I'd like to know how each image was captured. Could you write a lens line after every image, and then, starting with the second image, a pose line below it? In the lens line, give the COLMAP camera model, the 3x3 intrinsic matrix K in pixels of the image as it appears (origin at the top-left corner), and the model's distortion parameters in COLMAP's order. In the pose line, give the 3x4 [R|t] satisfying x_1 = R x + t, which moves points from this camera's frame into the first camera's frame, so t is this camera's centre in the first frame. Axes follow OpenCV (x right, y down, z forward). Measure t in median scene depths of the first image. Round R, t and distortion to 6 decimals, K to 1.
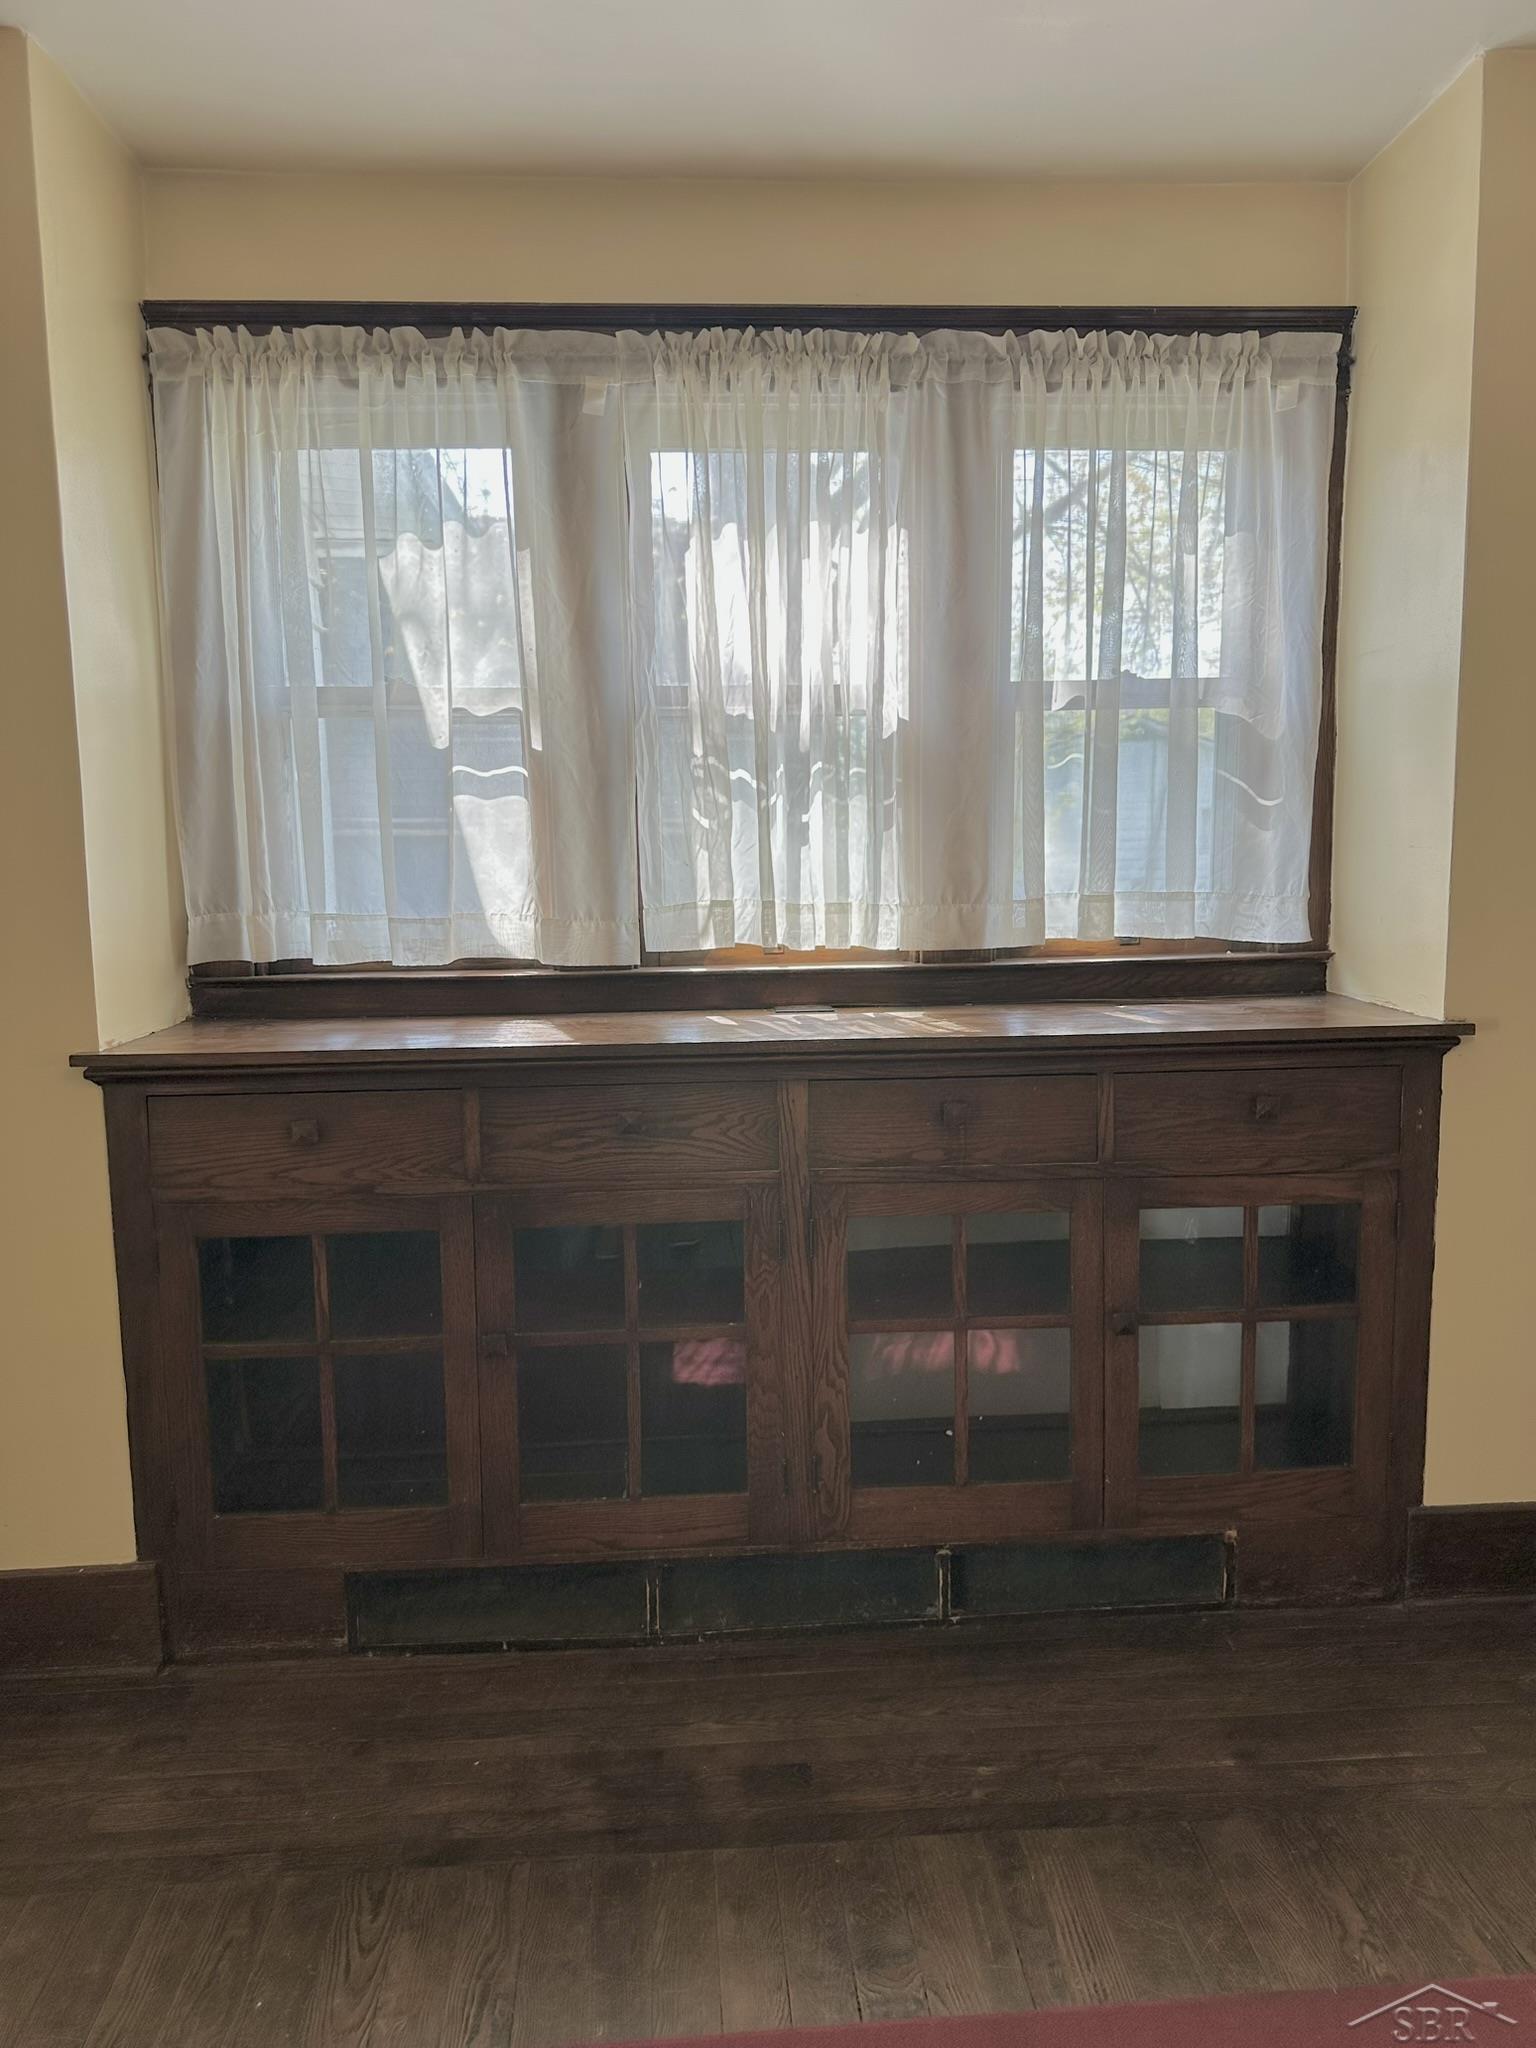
lens RADIAL K [[1441.1, 0, 760.0], [0, 1441.1, 1023.9], [0, 0, 1]] dist [0.049201, -0.053932]
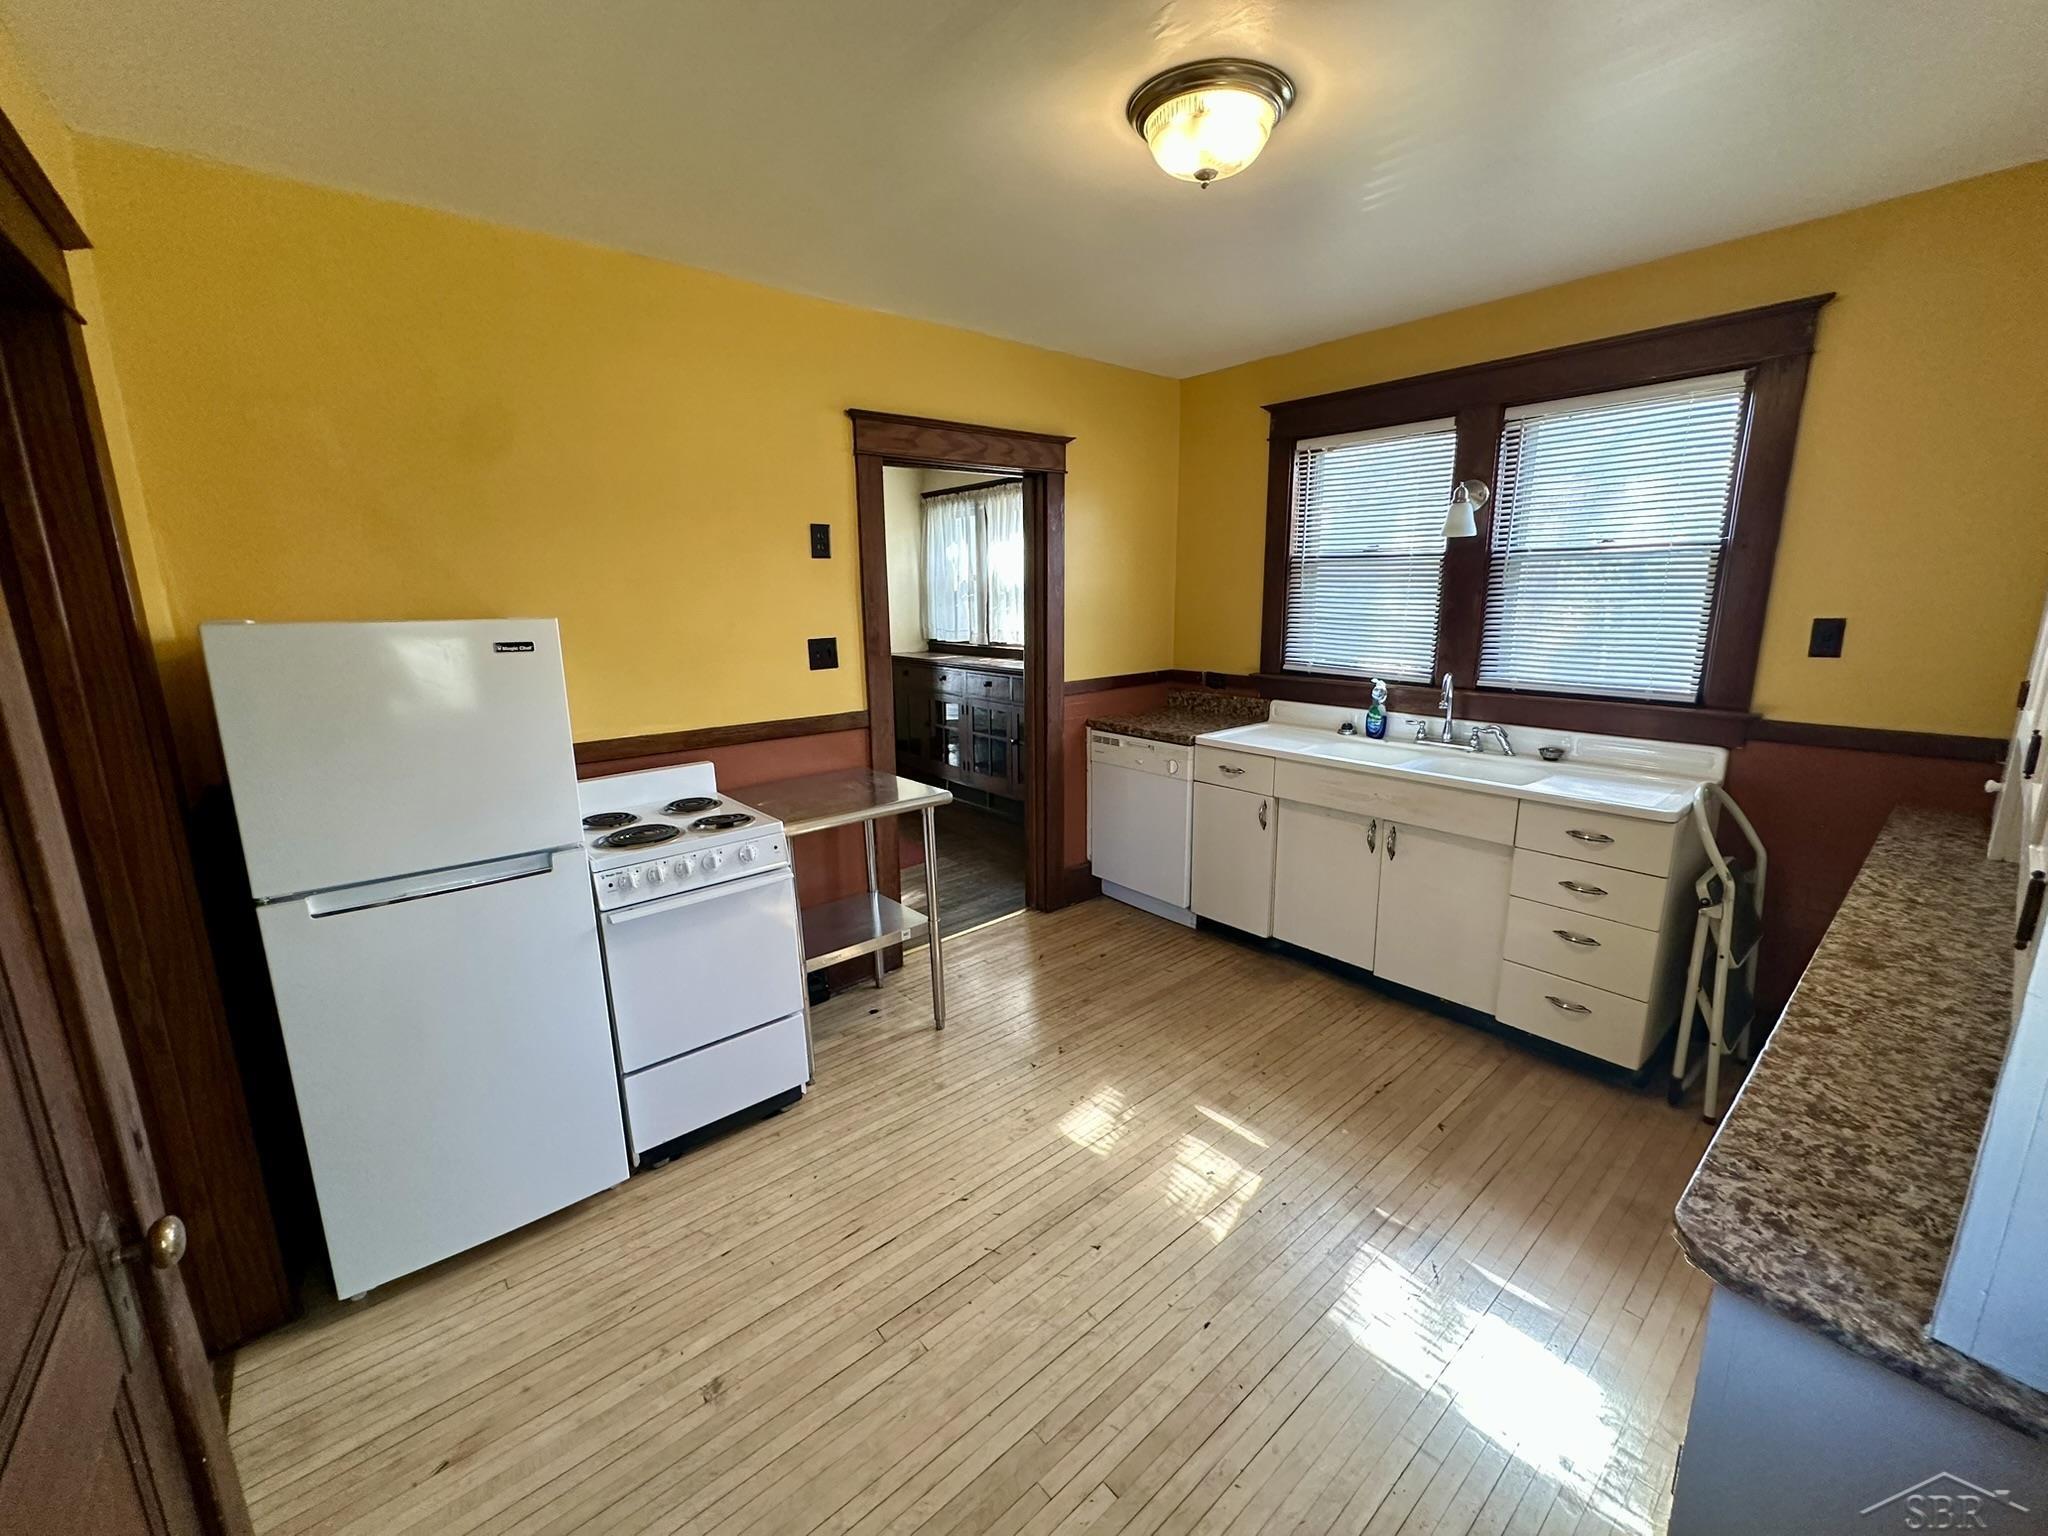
lens RADIAL K [[811.5, 0, 1016.1], [0, 811.5, 752.4], [0, 0, 1]] dist [-0.000263, 0.000205]
pose [[0.589553, 0.166147, -0.790457, 1.860175], [-0.095330, 0.986089, 0.136167, -0.063090], [0.802084, -0.004924, 0.597190, -0.289598]]
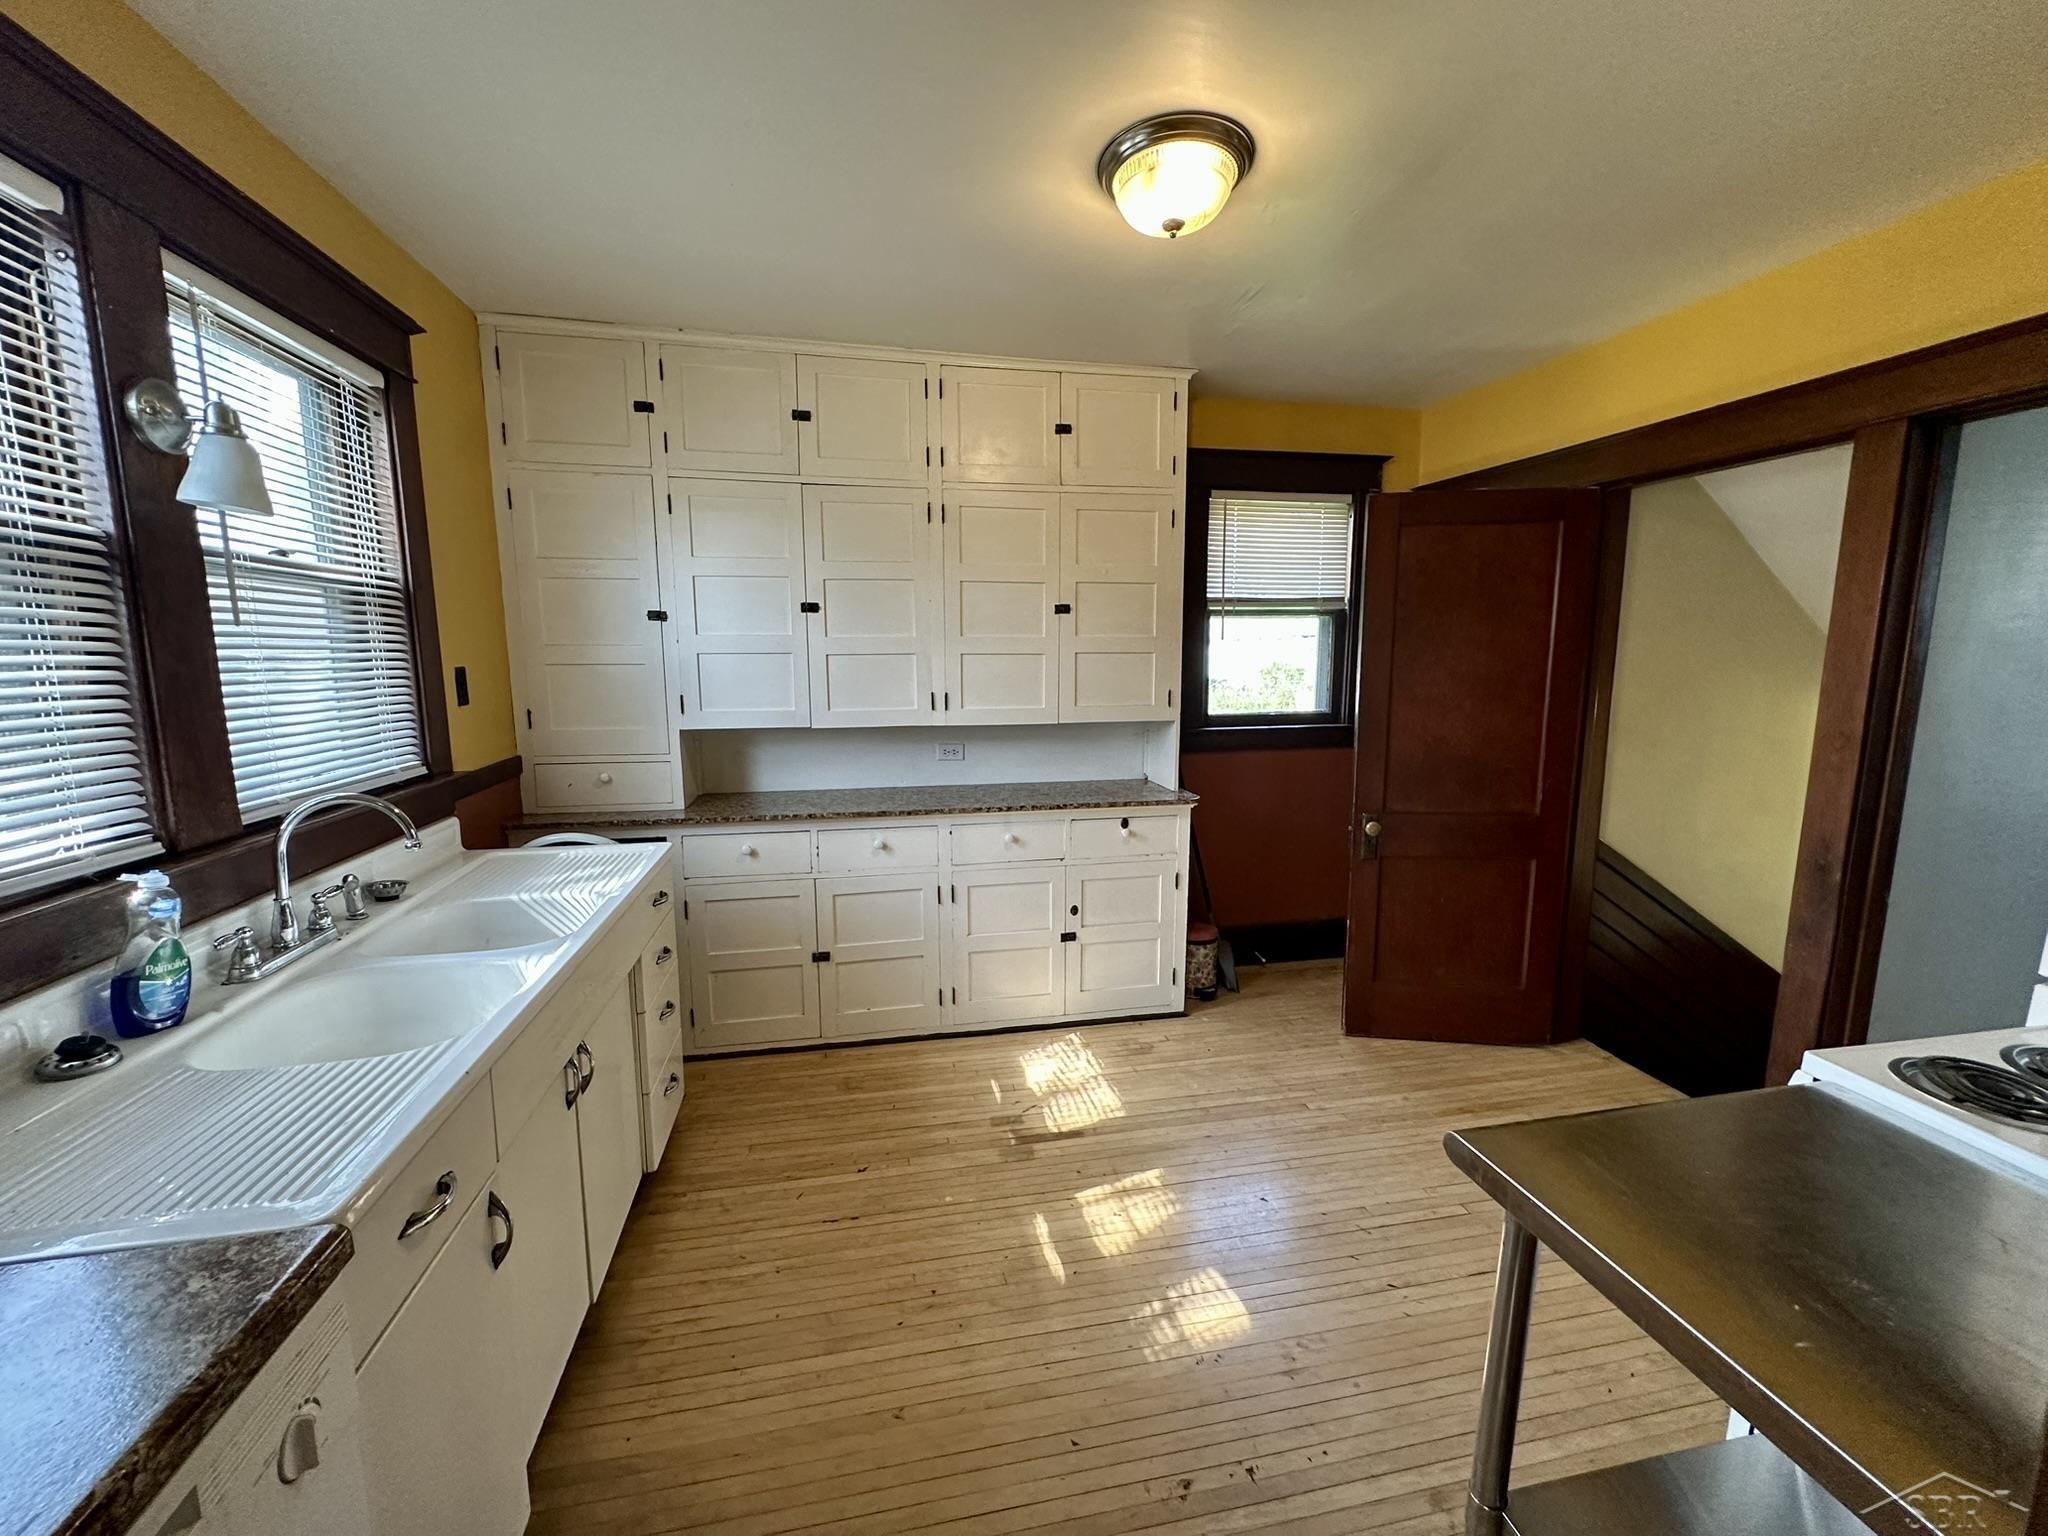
lens RADIAL K [[811.5, 0, 1019.5], [0, 811.5, 764.4], [0, 0, 1]] dist [-0.000263, 0.000205]
pose [[-0.140052, -0.125868, 0.982111, 0.673686], [0.118342, 0.982649, 0.142813, -0.121085], [-0.983047, 0.136226, -0.122726, 0.488358]]
